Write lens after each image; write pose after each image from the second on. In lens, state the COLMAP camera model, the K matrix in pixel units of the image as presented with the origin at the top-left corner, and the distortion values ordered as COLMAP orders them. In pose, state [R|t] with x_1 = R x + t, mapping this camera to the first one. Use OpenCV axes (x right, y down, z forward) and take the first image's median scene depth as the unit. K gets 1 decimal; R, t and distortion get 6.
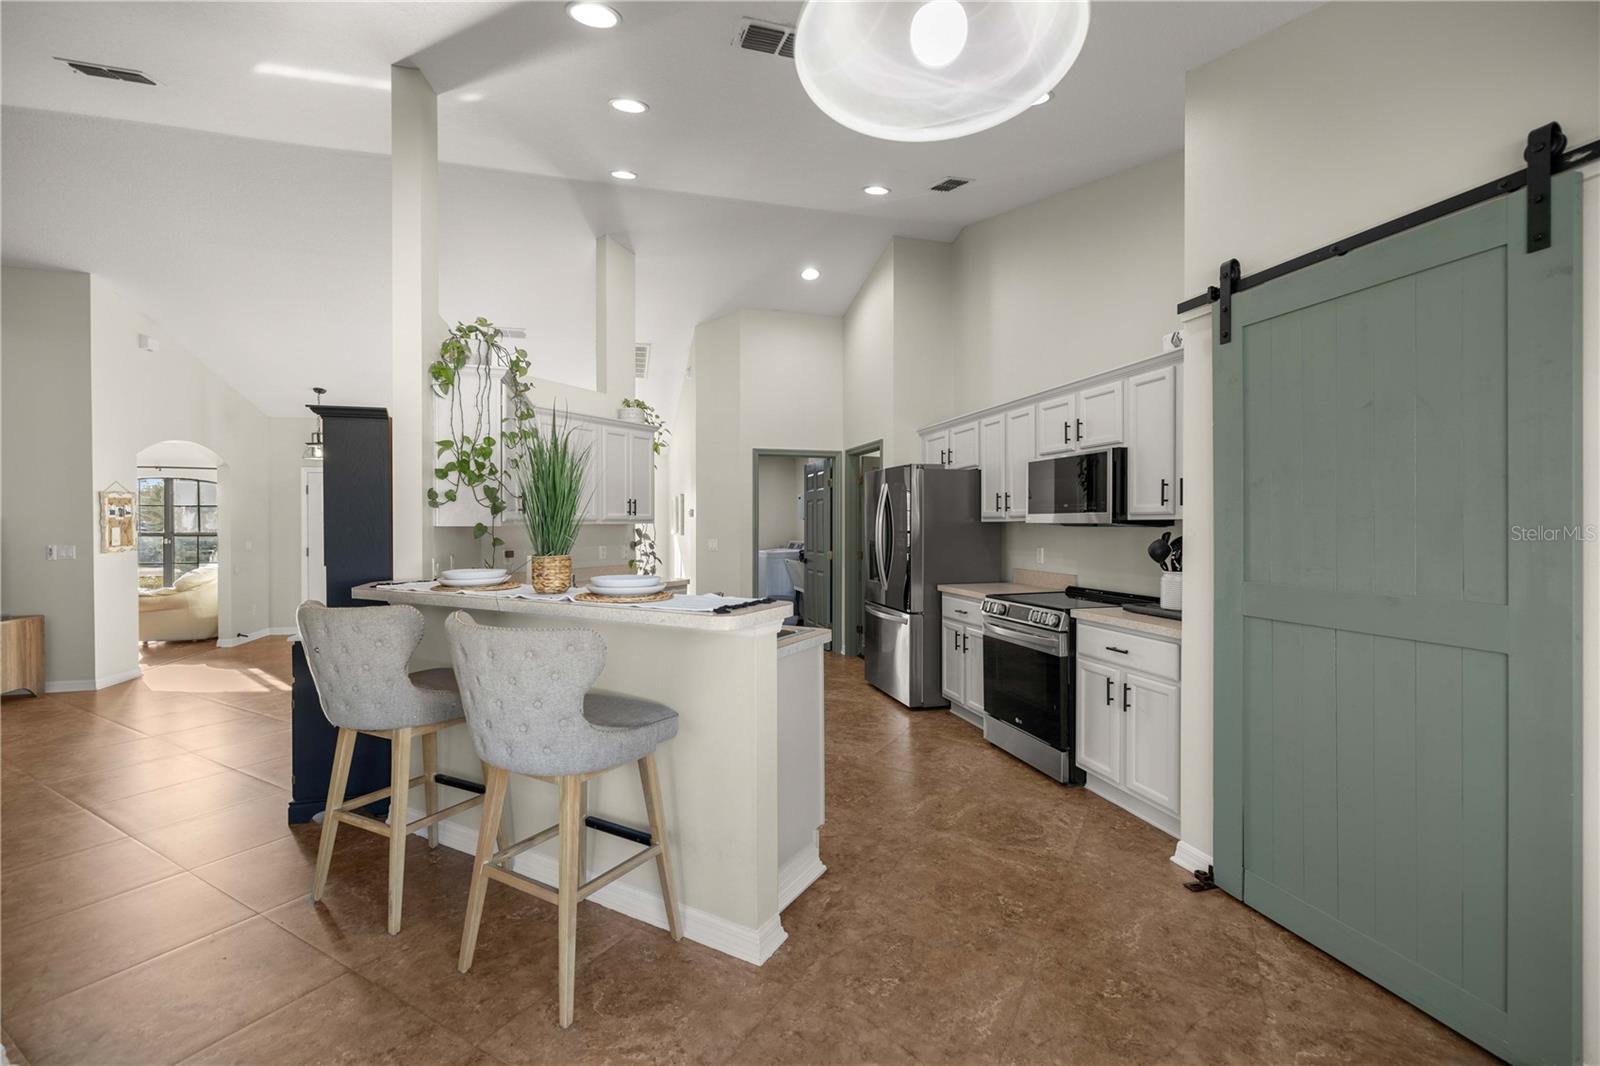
lens RADIAL K [[677.1, 0, 800.4], [0, 677.1, 527.9], [0, 0, 1]] dist [-0.001254, 0.000422]
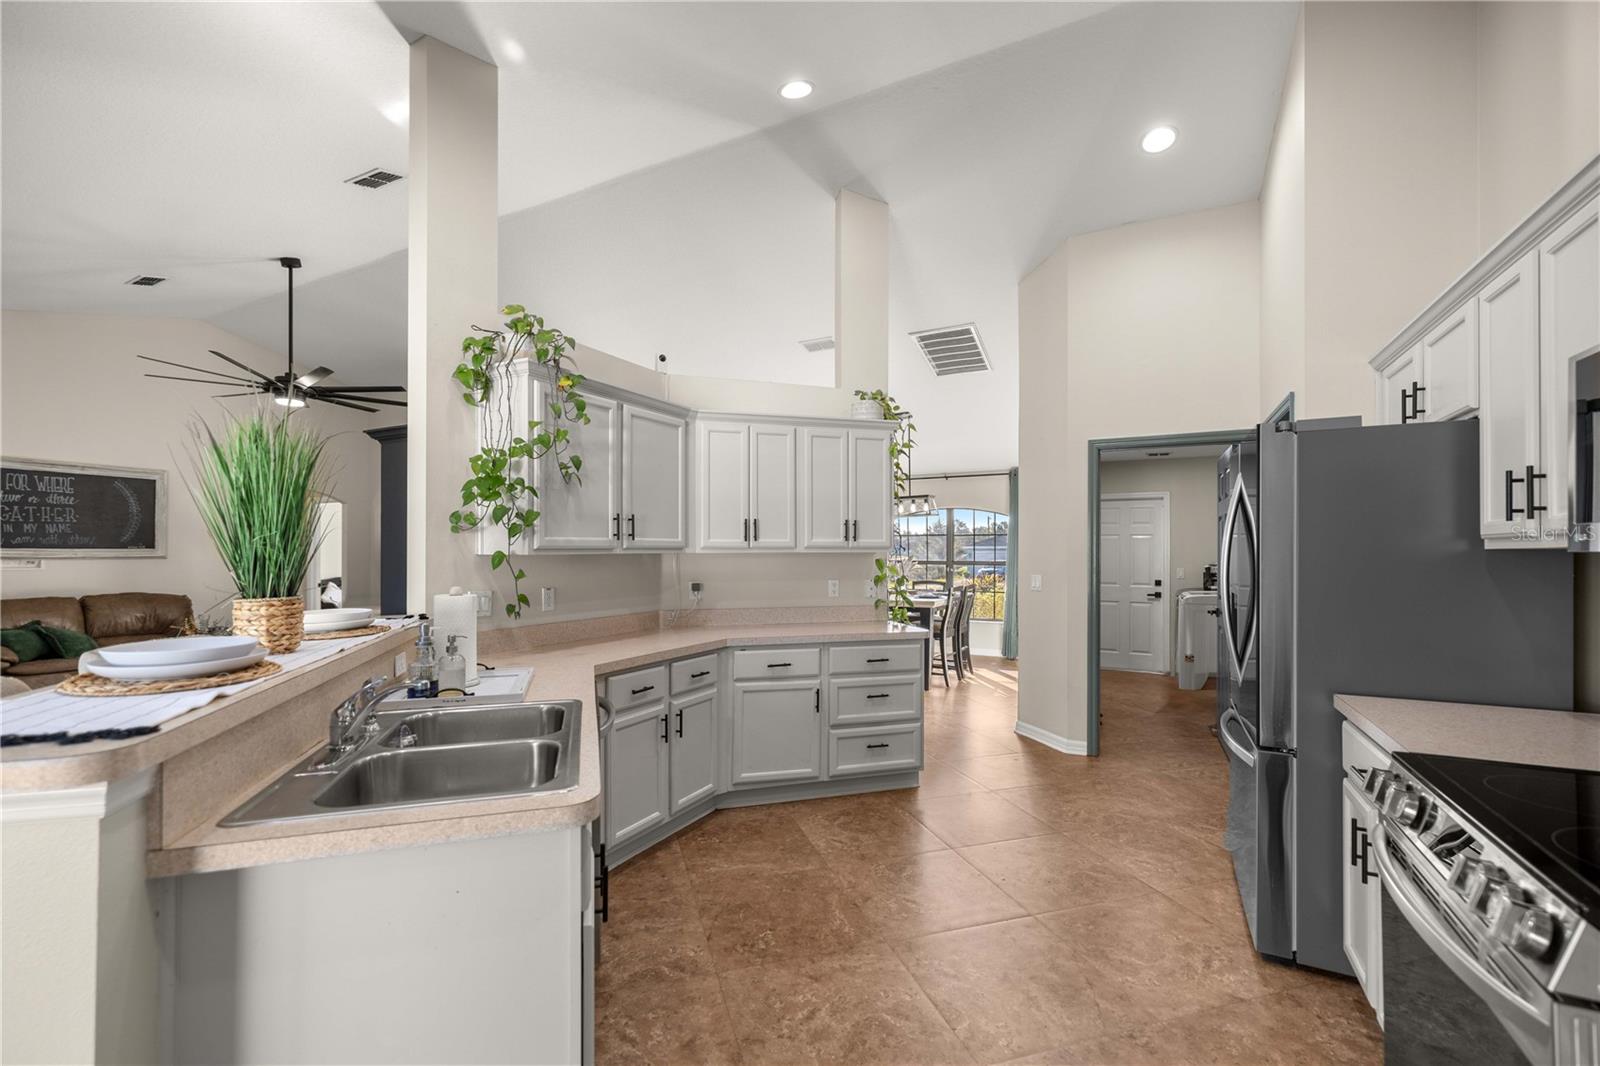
lens RADIAL K [[677.1, 0, 796.9], [0, 677.1, 548.3], [0, 0, 1]] dist [-0.001254, 0.000422]
pose [[0.727086, -0.001434, -0.686545, 0.257753], [-0.007209, 0.999927, -0.009724, -0.003074], [0.686509, 0.012019, 0.727022, 0.461038]]
